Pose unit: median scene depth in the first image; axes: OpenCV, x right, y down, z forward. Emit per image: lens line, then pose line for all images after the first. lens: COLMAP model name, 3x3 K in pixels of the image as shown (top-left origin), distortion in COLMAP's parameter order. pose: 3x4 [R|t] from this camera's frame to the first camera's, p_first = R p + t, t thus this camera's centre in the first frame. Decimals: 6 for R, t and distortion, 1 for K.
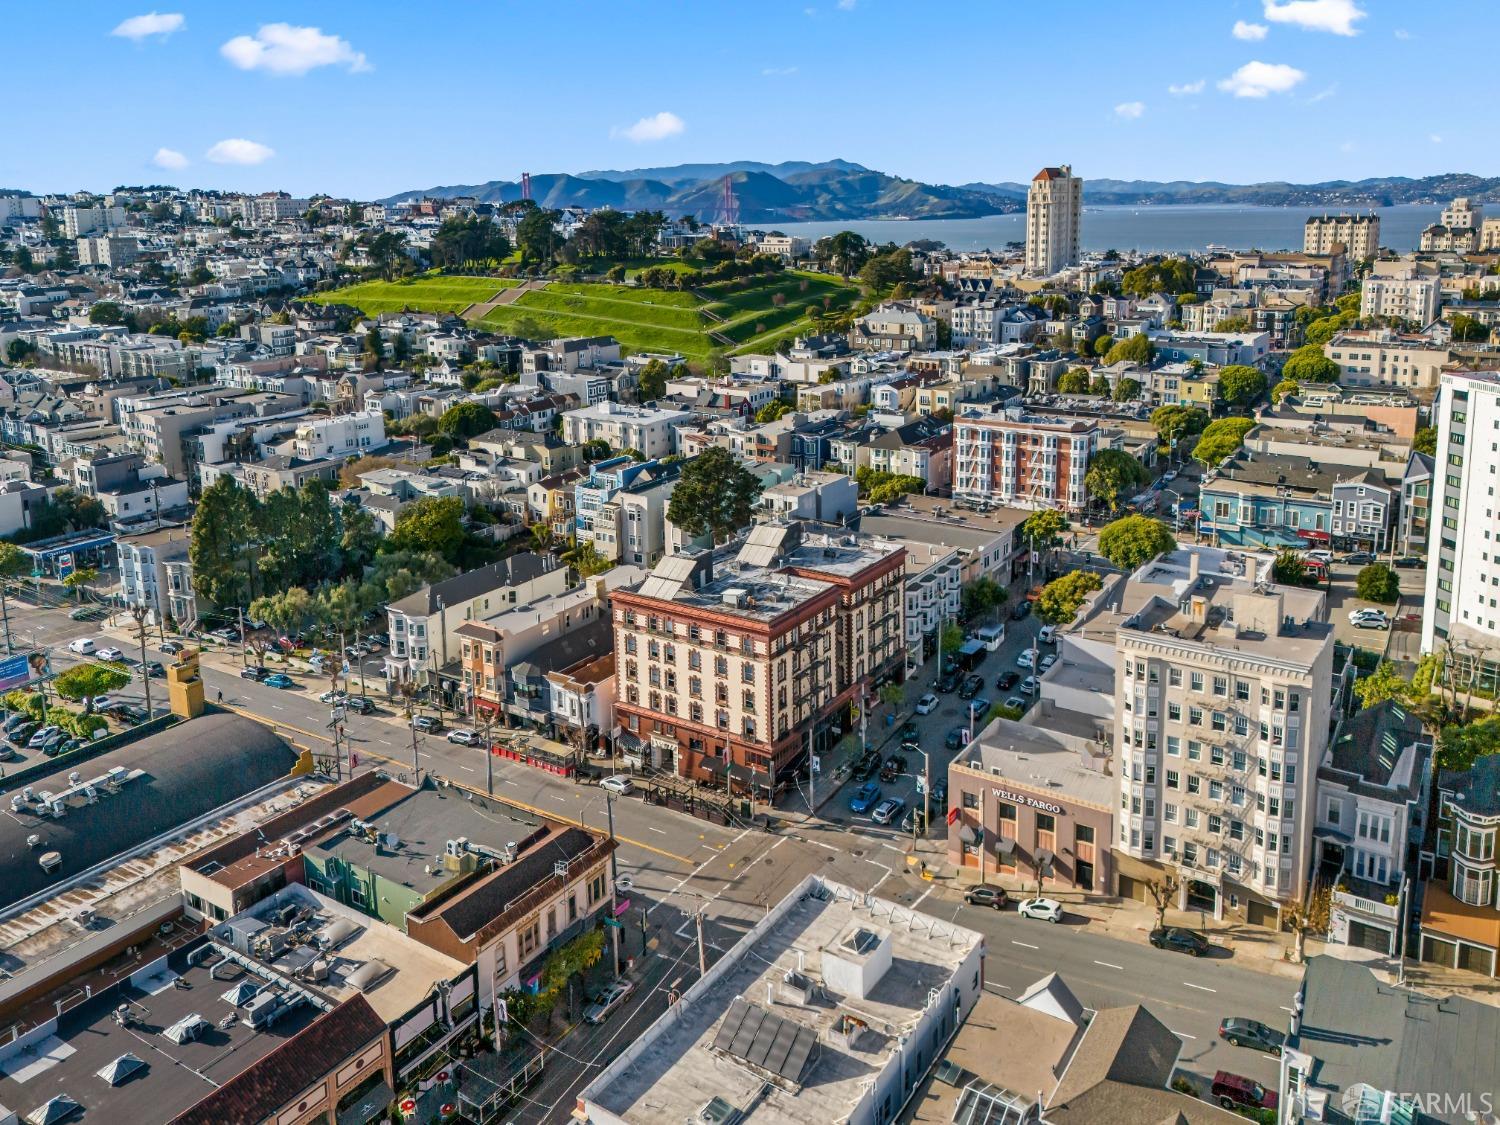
lens RADIAL K [[1161.7, 0, 826.8], [0, 1161.7, 411.0], [0, 0, 1]] dist [0.036370, -0.008124]
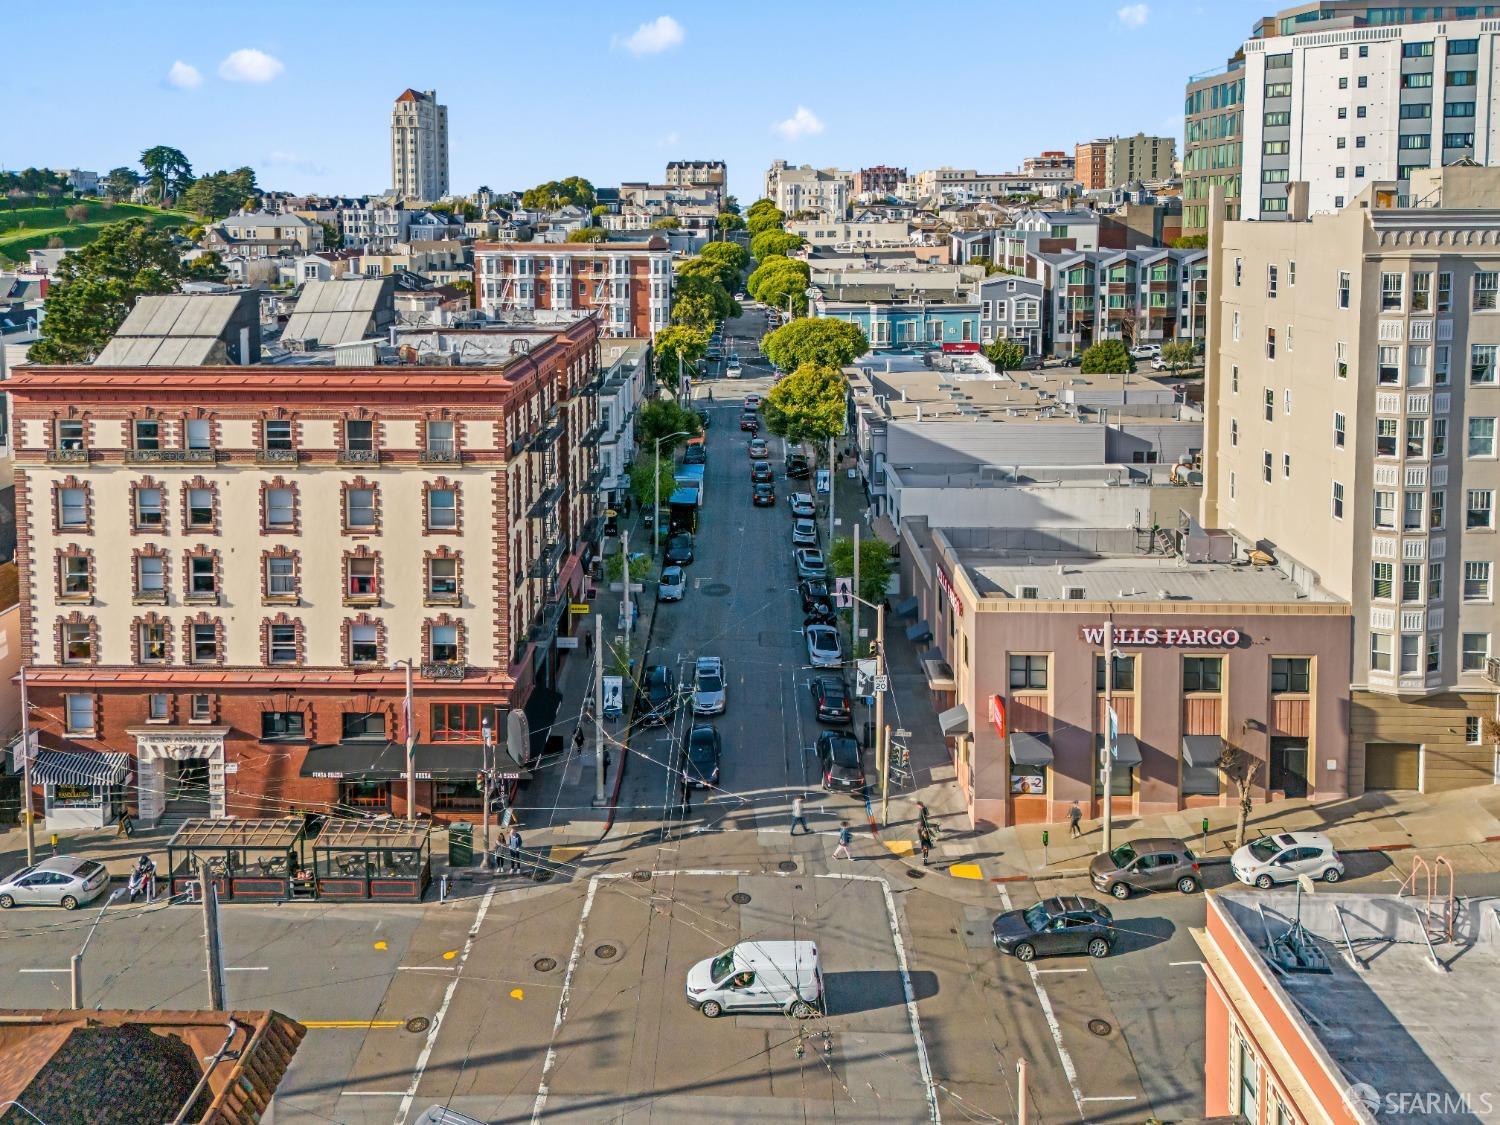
lens RADIAL K [[1155.2, 0, 749.4], [0, 1155.2, 300.7], [0, 0, 1]] dist [0.043619, -0.001332]
pose [[0.860992, -0.029974, 0.507734, -0.146612], [0.083417, 0.993066, -0.082830, 0.158234], [-0.501731, 0.113670, 0.857523, 0.469506]]
